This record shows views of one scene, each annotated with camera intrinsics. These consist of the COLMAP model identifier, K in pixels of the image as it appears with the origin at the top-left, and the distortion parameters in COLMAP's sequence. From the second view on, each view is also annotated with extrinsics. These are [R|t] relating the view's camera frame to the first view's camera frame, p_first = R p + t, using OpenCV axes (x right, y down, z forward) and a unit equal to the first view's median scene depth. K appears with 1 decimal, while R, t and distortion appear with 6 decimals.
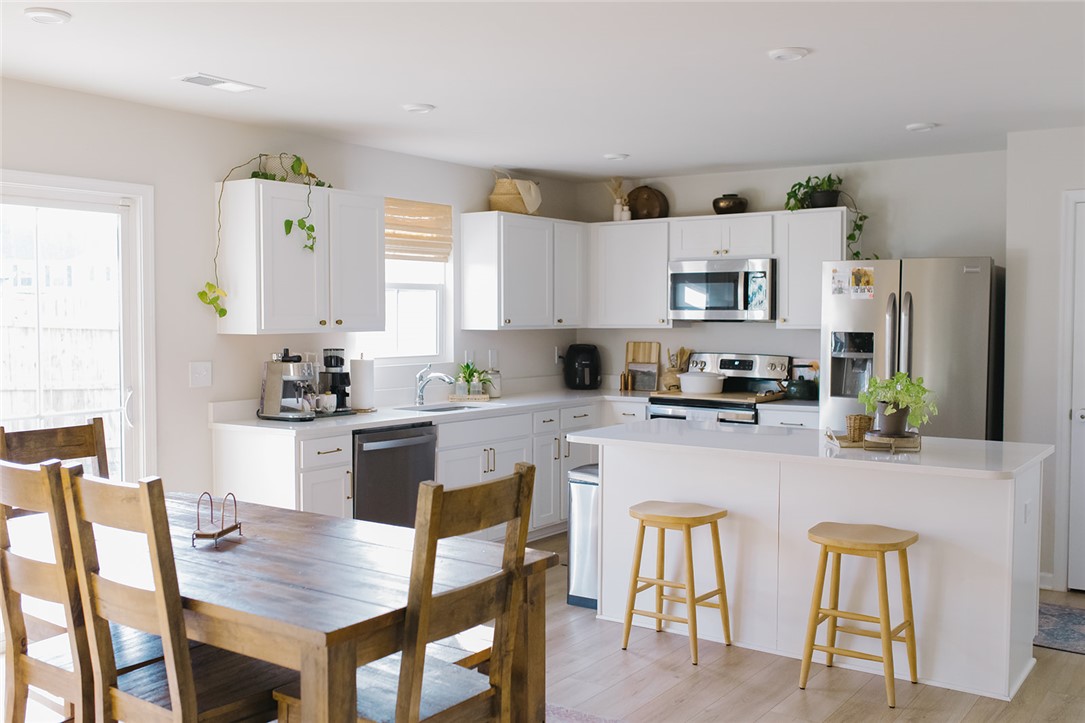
lens RADIAL K [[1029.1, 0, 539.4], [0, 1029.1, 362.8], [0, 0, 1]] dist [-0.005097, 0.000000]
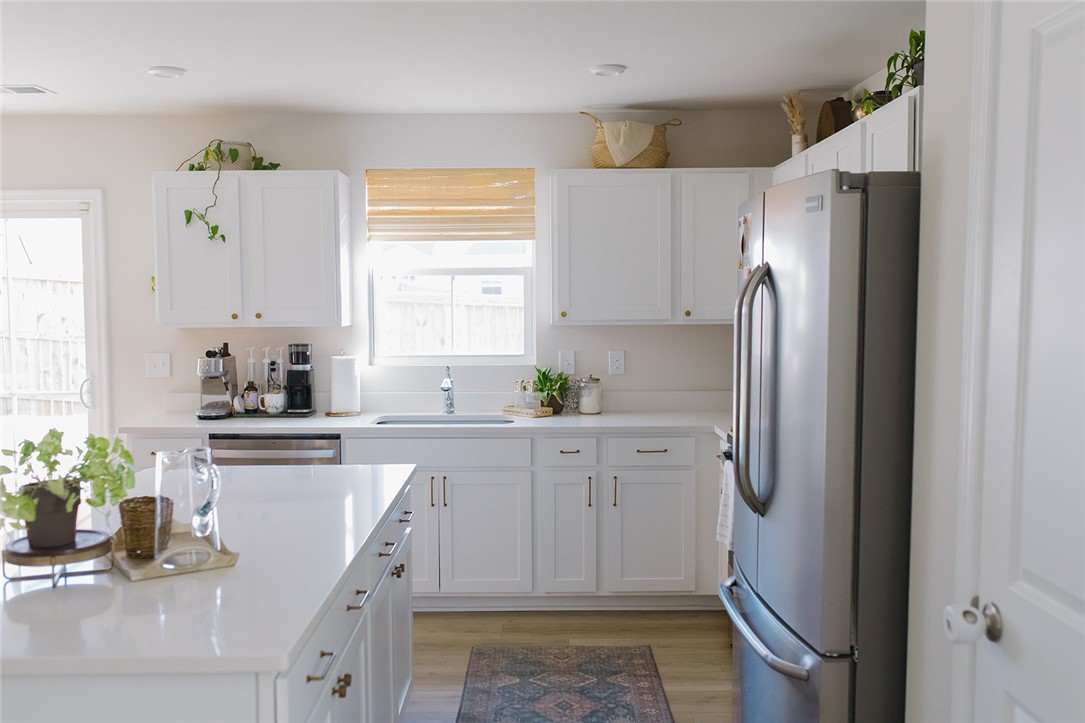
lens RADIAL K [[1029.1, 0, 540.3], [0, 1029.1, 357.3], [0, 0, 1]] dist [-0.005097, 0.000000]
pose [[0.580040, 0.044096, -0.813394, 0.562984], [-0.030602, 0.999008, 0.032335, -0.032059], [0.814013, 0.006136, 0.580814, 0.537729]]
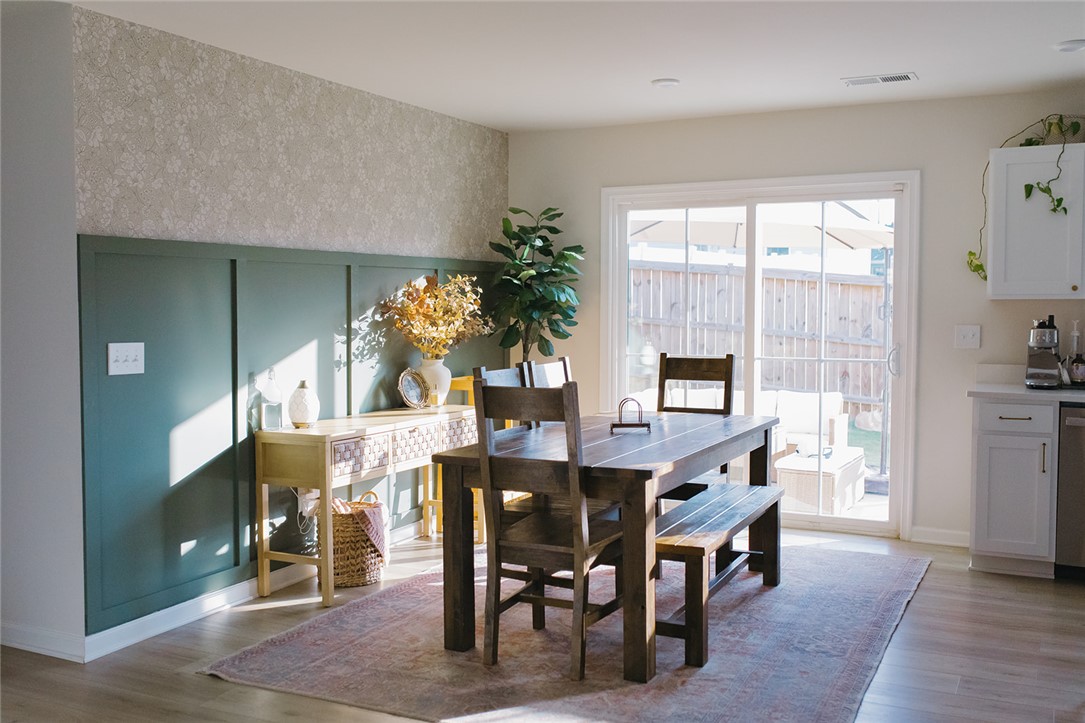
lens RADIAL K [[1029.1, 0, 551.4], [0, 1029.1, 355.1], [0, 0, 1]] dist [-0.005097, 0.000000]
pose [[0.156413, 0.052732, -0.986283, 0.509960], [-0.045551, 0.997896, 0.046129, 0.000526], [0.986641, 0.037712, 0.158485, 0.299453]]
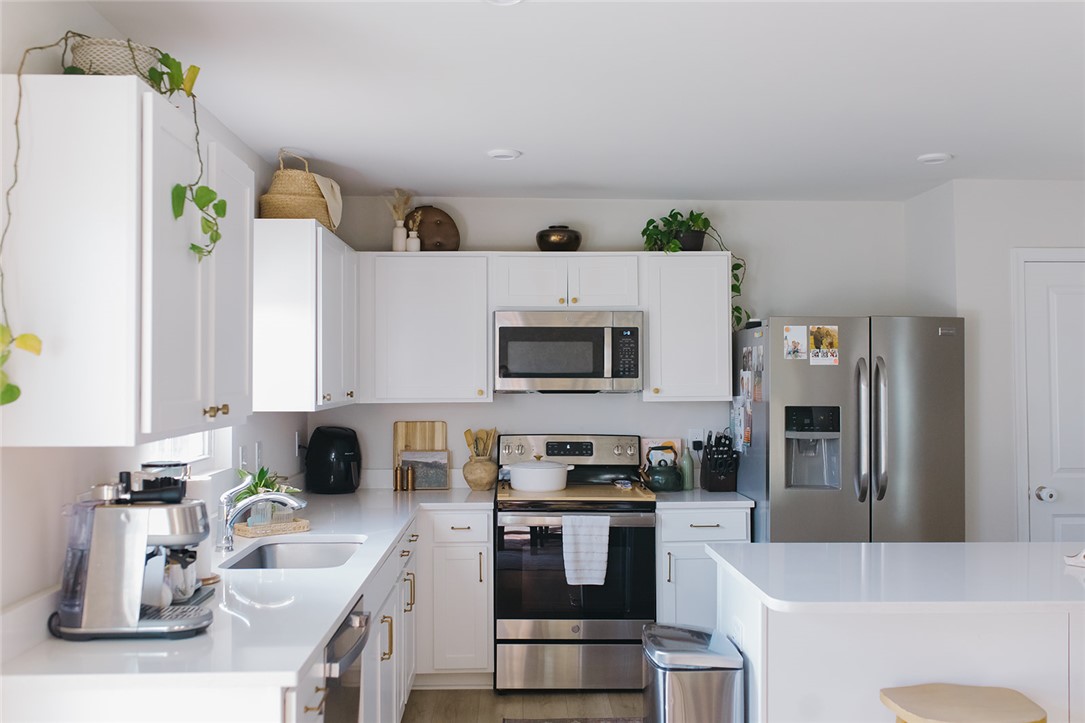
lens RADIAL K [[1029.1, 0, 539.2], [0, 1029.1, 356.2], [0, 0, 1]] dist [-0.005097, 0.000000]
pose [[0.802596, 0.009339, 0.596449, -0.292512], [0.028807, 0.998104, -0.054392, -0.027034], [-0.595826, 0.060836, 0.800806, 0.417827]]
